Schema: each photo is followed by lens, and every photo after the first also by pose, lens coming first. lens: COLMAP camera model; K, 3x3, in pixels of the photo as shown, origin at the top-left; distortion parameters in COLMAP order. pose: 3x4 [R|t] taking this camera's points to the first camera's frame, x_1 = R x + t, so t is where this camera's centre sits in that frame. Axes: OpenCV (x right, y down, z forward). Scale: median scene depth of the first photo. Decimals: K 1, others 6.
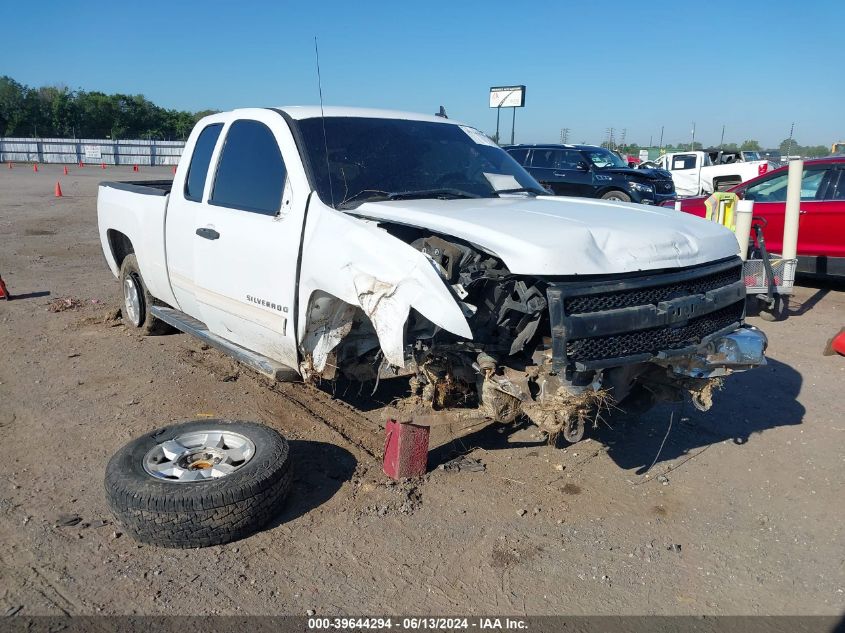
lens RADIAL K [[674.9, 0, 428.1], [0, 674.9, 314.8], [0, 0, 1]] dist [-0.009676, 0.002982]
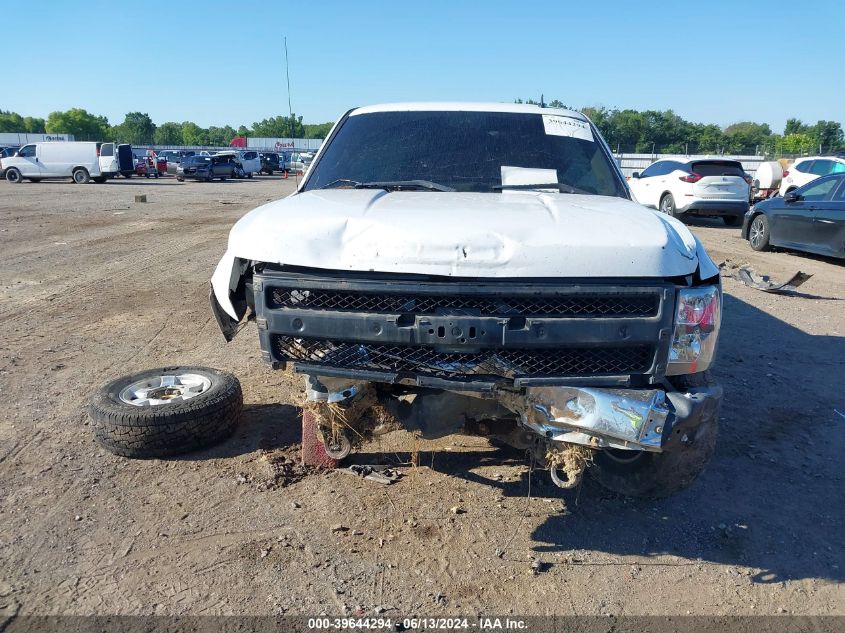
lens RADIAL K [[674.9, 0, 426.6], [0, 674.9, 319.0], [0, 0, 1]] dist [-0.009676, 0.002982]
pose [[0.738563, 0.149999, -0.657286, 0.696851], [-0.159758, 0.986106, 0.045526, -0.042006], [0.654983, 0.071383, 0.752265, 0.319141]]
